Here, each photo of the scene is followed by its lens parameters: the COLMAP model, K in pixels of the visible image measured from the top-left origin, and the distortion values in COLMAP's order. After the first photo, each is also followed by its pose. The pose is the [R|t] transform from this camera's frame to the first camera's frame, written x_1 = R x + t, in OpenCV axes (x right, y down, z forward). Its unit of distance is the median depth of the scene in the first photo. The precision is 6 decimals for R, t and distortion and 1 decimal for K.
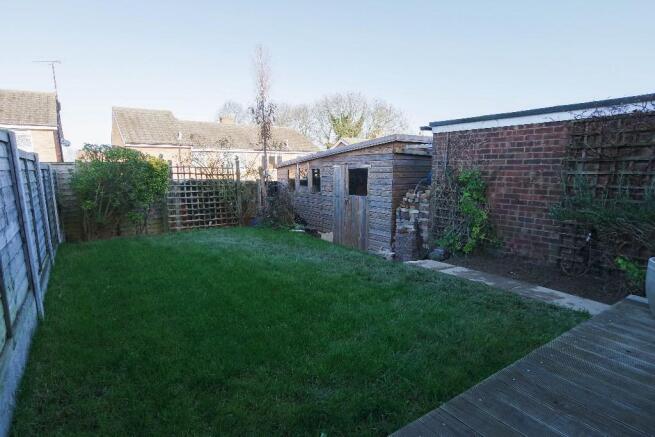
lens RADIAL K [[348.8, 0, 320.9], [0, 348.8, 226.0], [0, 0, 1]] dist [0.000883, 0.000508]
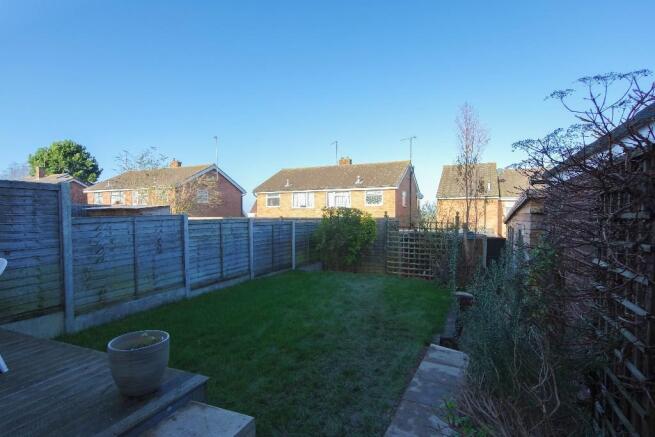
lens RADIAL K [[348.8, 0, 320.9], [0, 348.8, 226.0], [0, 0, 1]] dist [0.000883, 0.000508]
pose [[0.523873, 0.028547, -0.851318, 0.438144], [-0.136555, 0.989326, -0.050857, -0.054972], [0.840779, 0.142894, 0.522180, 0.153625]]
